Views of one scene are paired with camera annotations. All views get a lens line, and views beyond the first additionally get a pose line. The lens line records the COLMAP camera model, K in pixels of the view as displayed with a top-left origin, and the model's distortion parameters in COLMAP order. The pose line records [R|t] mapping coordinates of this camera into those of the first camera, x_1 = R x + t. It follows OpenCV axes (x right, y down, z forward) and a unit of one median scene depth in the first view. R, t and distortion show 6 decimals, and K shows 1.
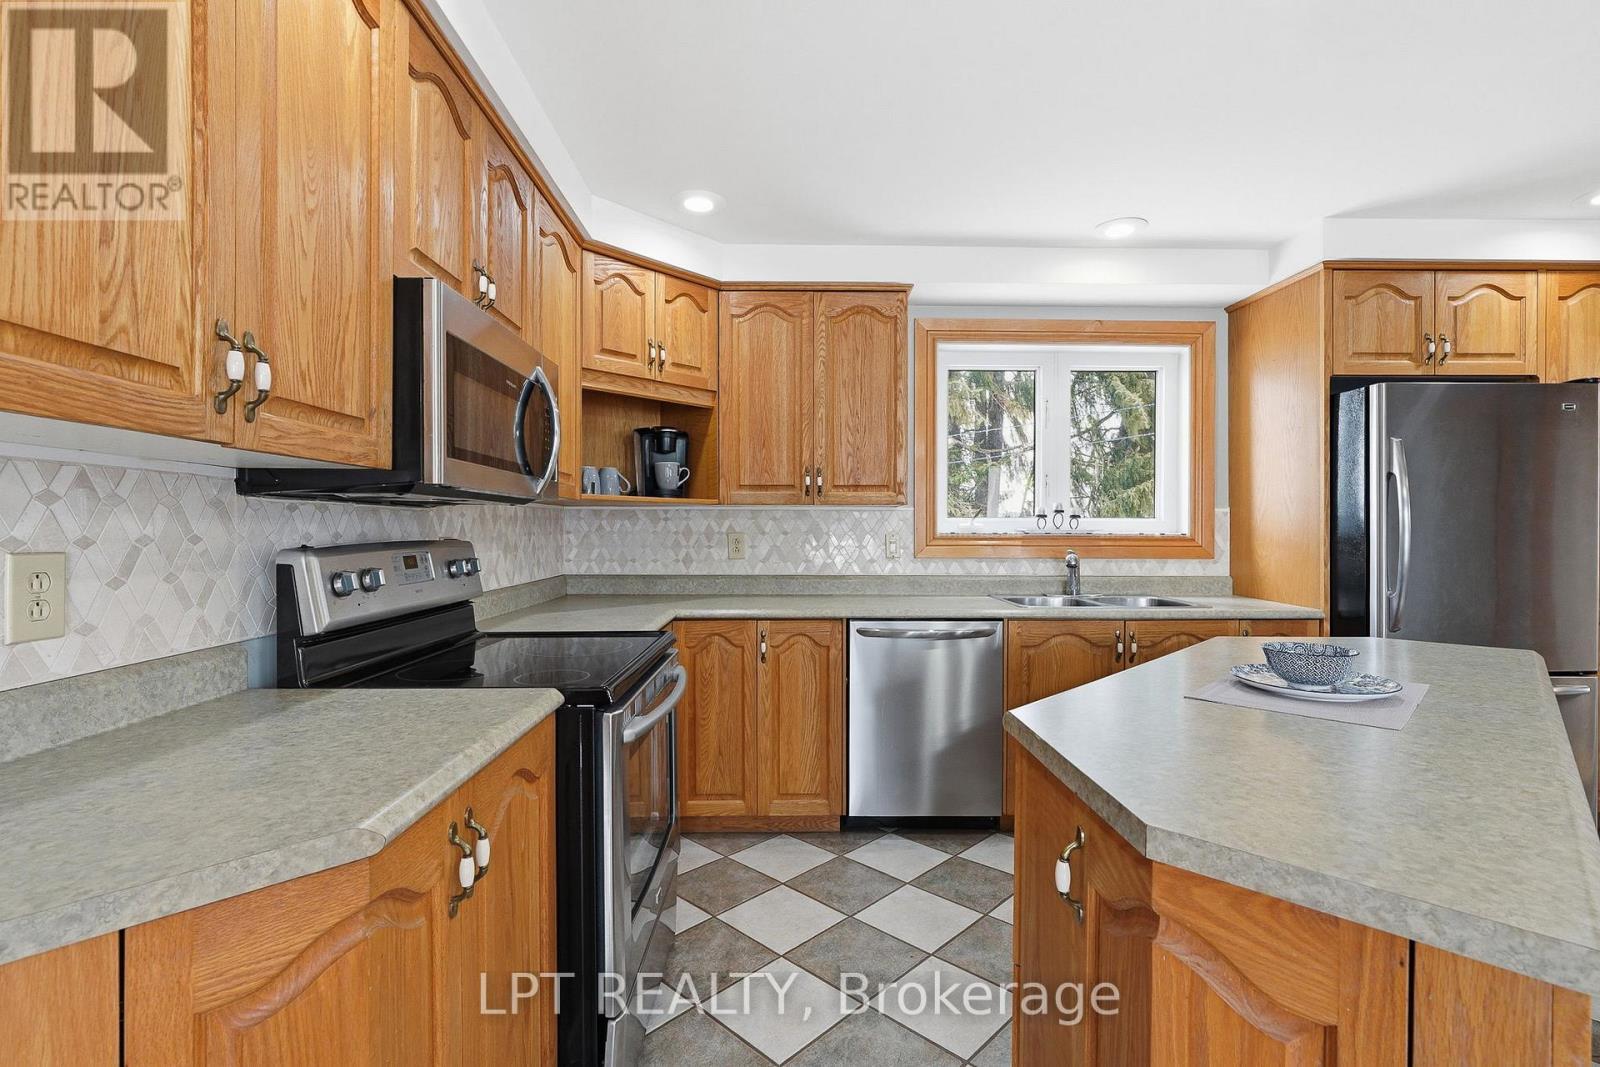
lens RADIAL K [[732.6, 0, 800.0], [0, 732.6, 533.5], [0, 0, 1]] dist [-0.003943, 0.001076]
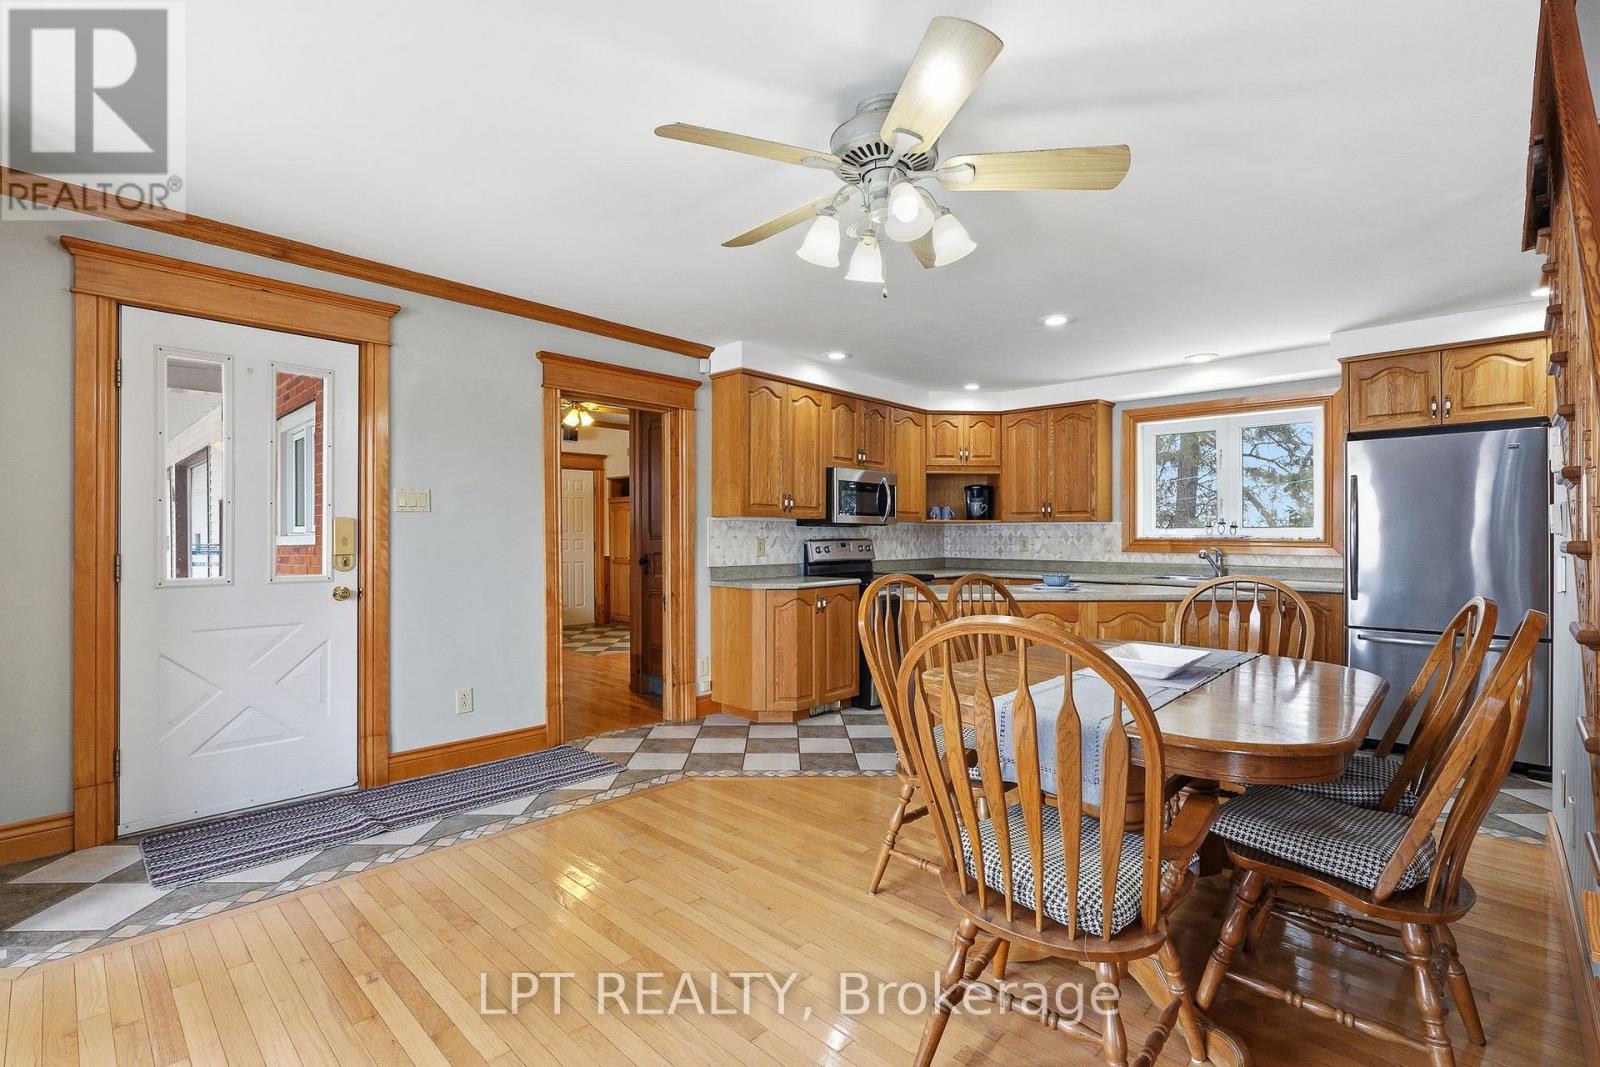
lens RADIAL K [[732.6, 0, 800.0], [0, 732.6, 533.5], [0, 0, 1]] dist [-0.003943, 0.001076]
pose [[0.712223, -0.002623, -0.701949, 0.908330], [-0.004473, 0.999956, -0.008275, 0.008937], [0.701939, 0.009033, 0.712179, -0.810991]]
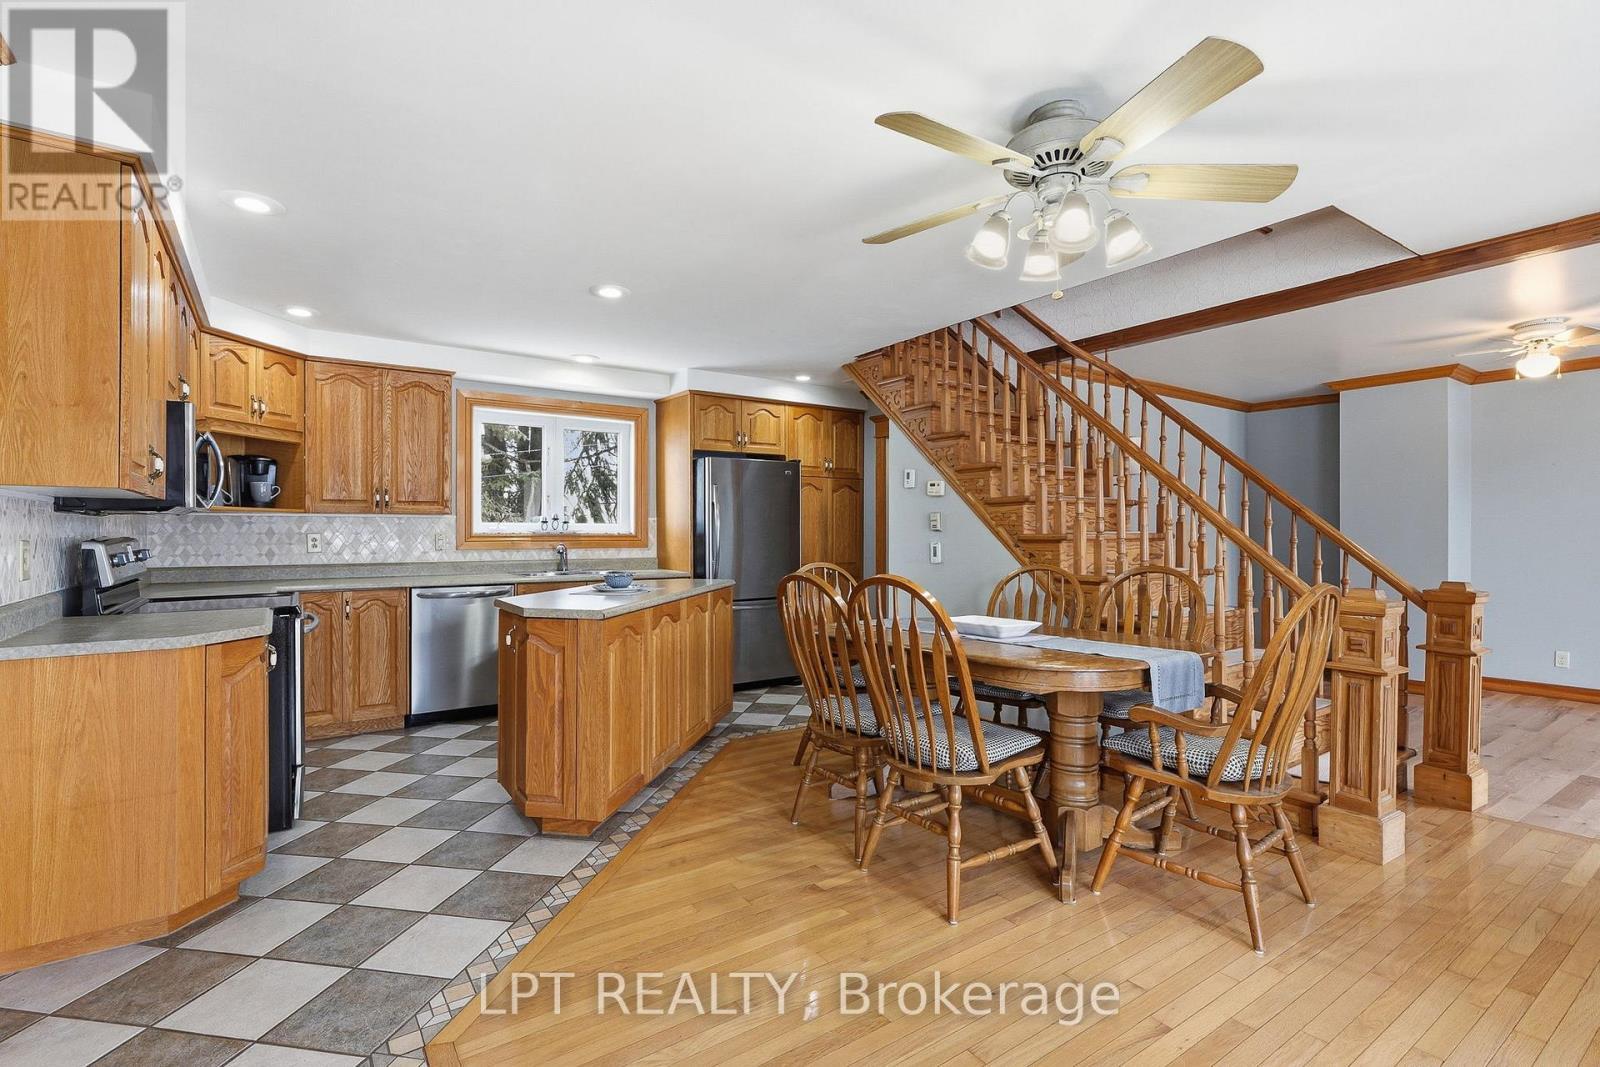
lens RADIAL K [[748.2, 0, 799.1], [0, 748.2, 527.7], [0, 0, 1]] dist [-0.001155, 0.000012]
pose [[0.833748, 0.000477, 0.552145, -0.114182], [0.005480, 0.999943, -0.009140, 0.006912], [-0.552118, 0.010647, 0.833698, -0.724299]]
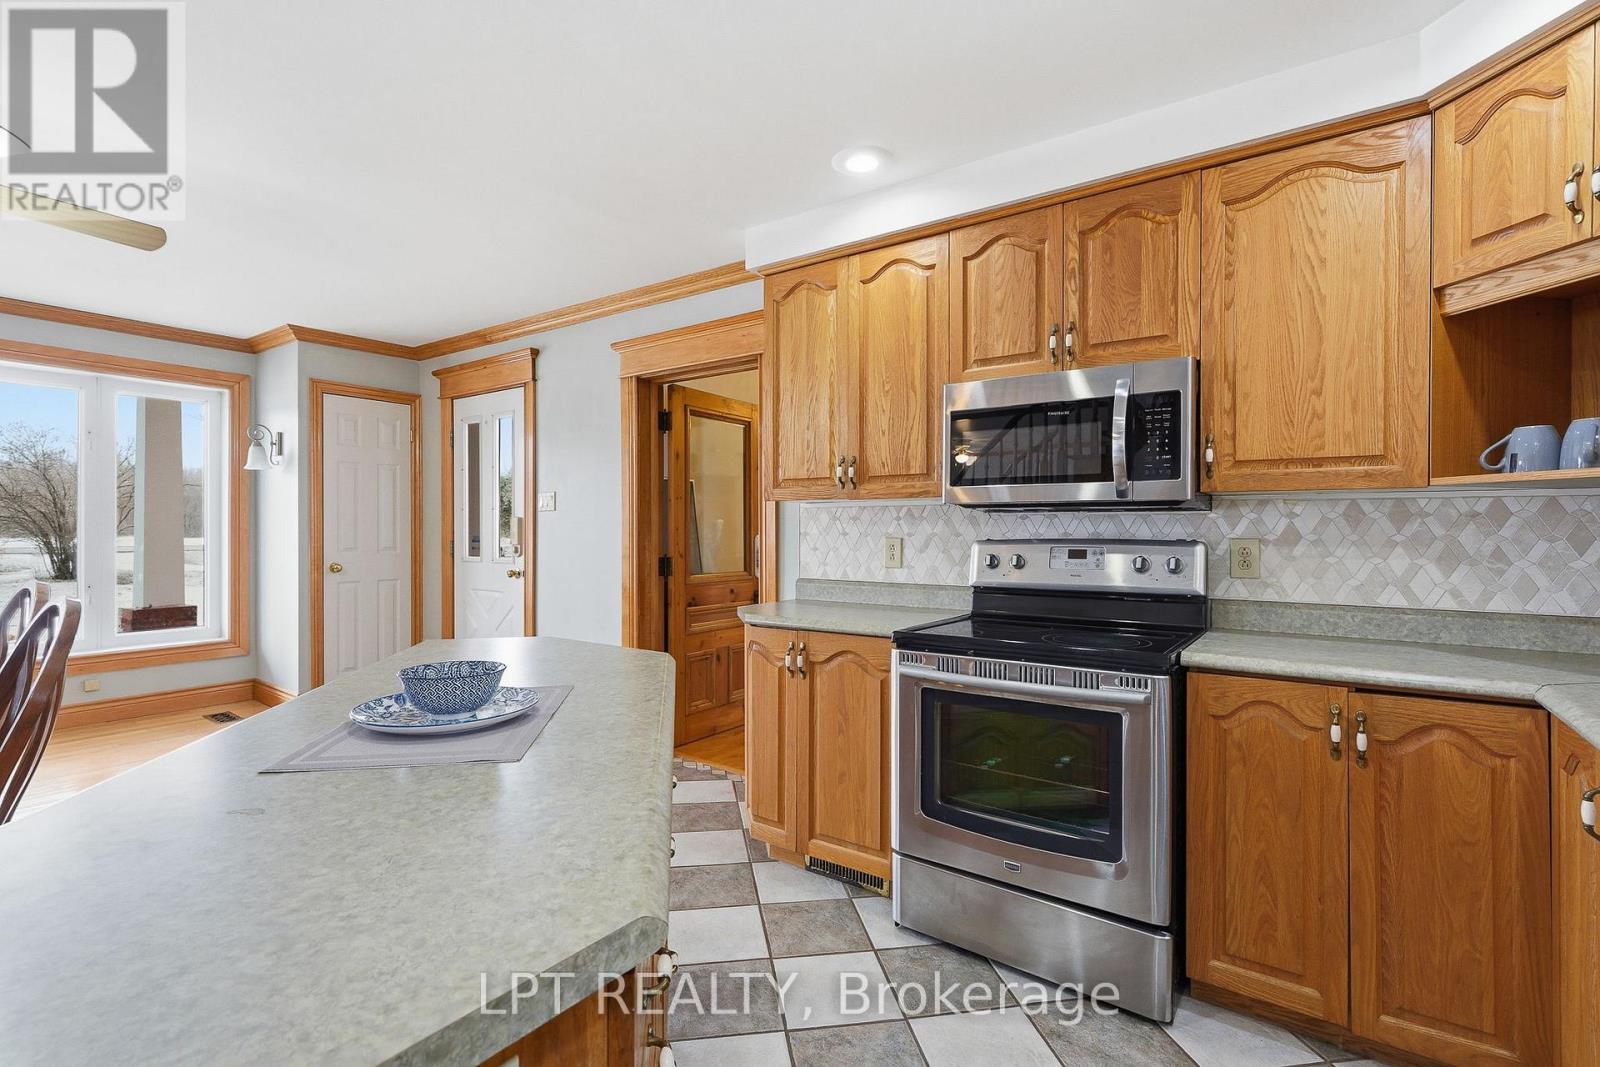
lens RADIAL K [[732.6, 0, 800.0], [0, 732.6, 533.5], [0, 0, 1]] dist [-0.003943, 0.001076]
pose [[-0.595529, 0.000050, -0.803334, 0.505270], [-0.008843, 0.999939, 0.006617, -0.002334], [0.803285, 0.011045, -0.595493, 0.809264]]
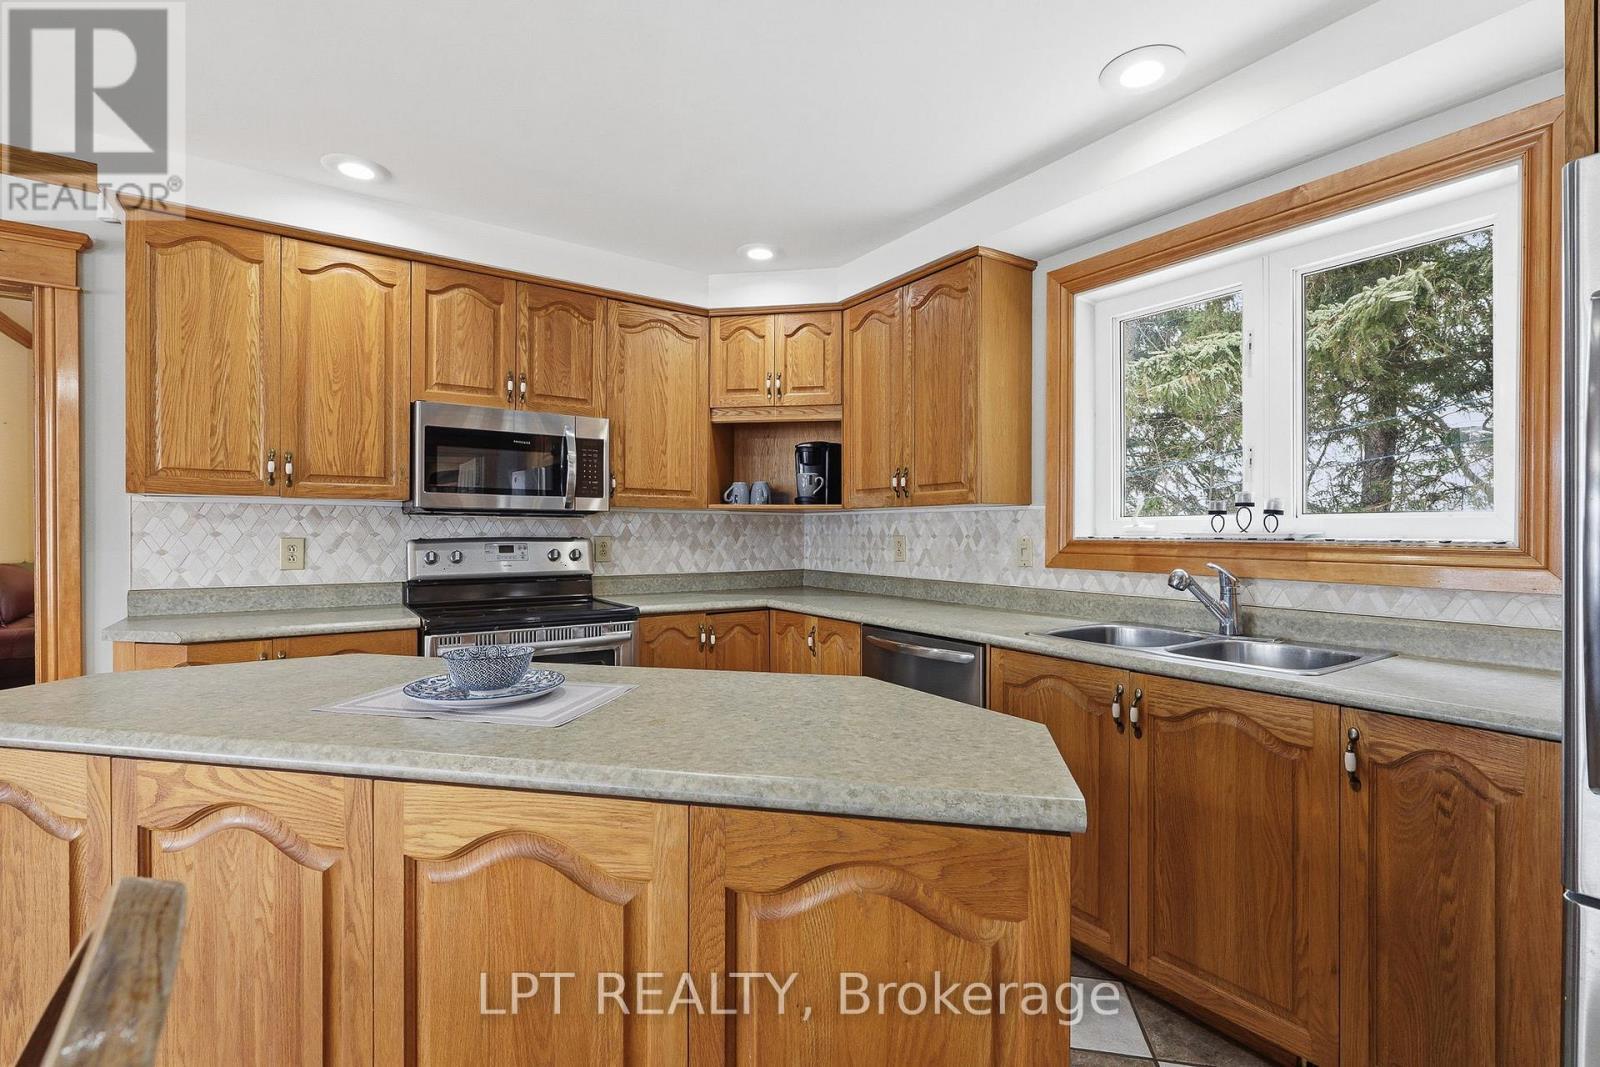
lens RADIAL K [[732.6, 0, 800.0], [0, 732.6, 533.5], [0, 0, 1]] dist [-0.003943, 0.001076]
pose [[0.542284, 0.001659, -0.840194, 0.771974], [-0.008436, 0.999958, -0.003471, 0.000872], [0.840153, 0.008970, 0.542275, 0.368910]]
